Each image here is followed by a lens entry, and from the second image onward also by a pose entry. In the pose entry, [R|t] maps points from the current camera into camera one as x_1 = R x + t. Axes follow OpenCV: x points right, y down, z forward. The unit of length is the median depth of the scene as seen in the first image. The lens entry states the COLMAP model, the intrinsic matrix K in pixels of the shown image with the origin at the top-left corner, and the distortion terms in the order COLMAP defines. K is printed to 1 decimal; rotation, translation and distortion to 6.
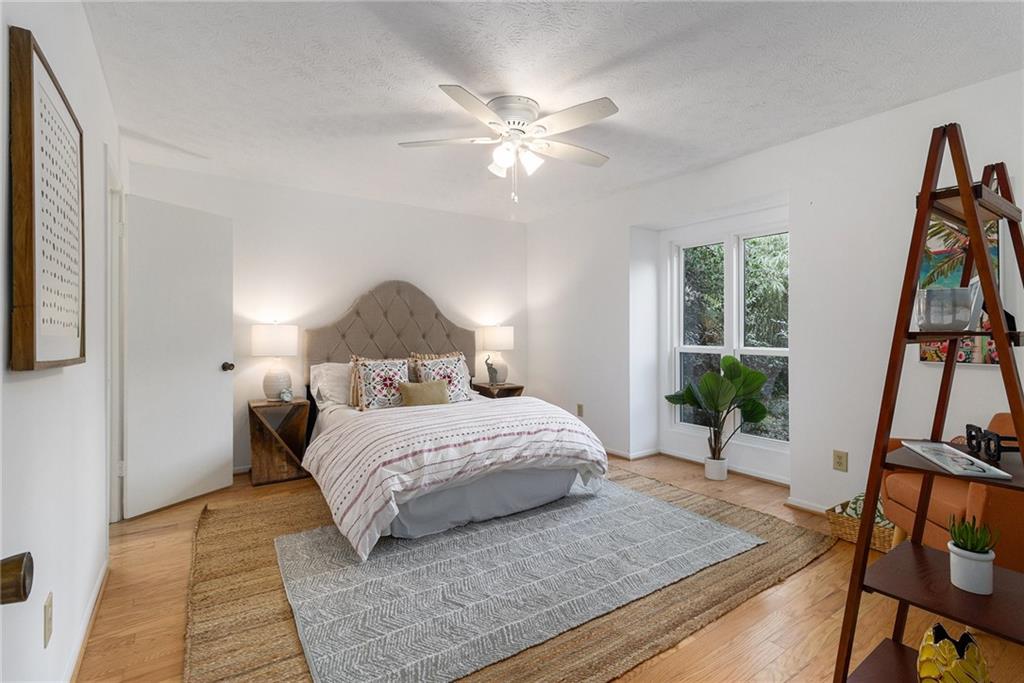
lens RADIAL K [[475.9, 0, 511.9], [0, 475.9, 336.1], [0, 0, 1]] dist [0.001757, 0.002985]
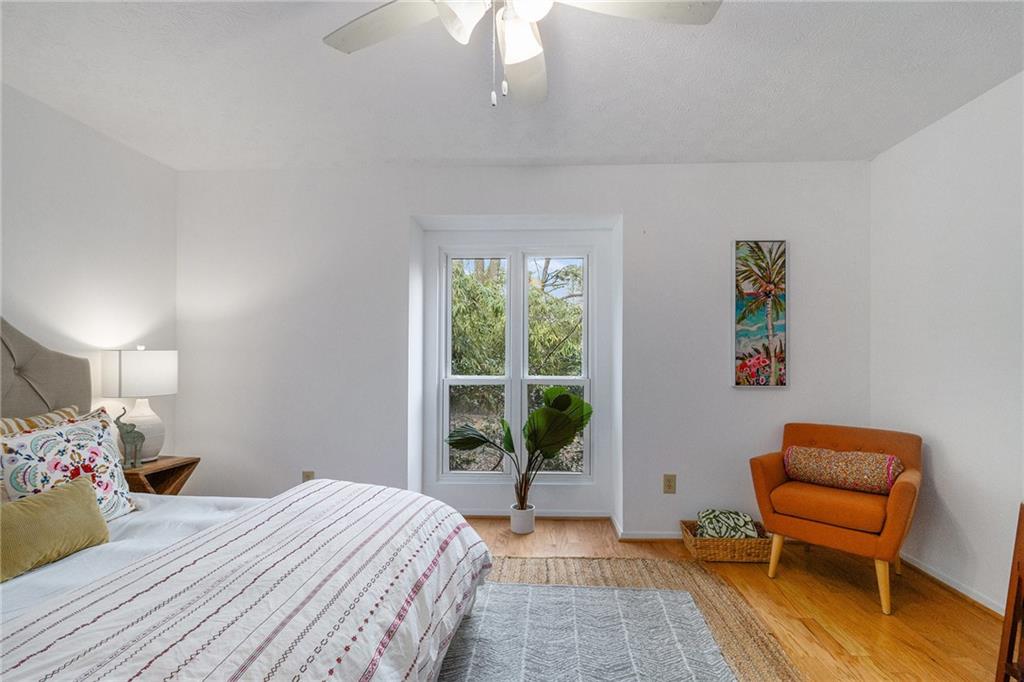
lens RADIAL K [[475.9, 0, 528.9], [0, 475.9, 358.2], [0, 0, 1]] dist [0.001757, 0.002985]
pose [[0.604089, 0.001867, 0.796915, -0.234464], [0.007043, 0.999946, -0.007682, -0.005512], [-0.796886, 0.010253, 0.604043, 0.436297]]
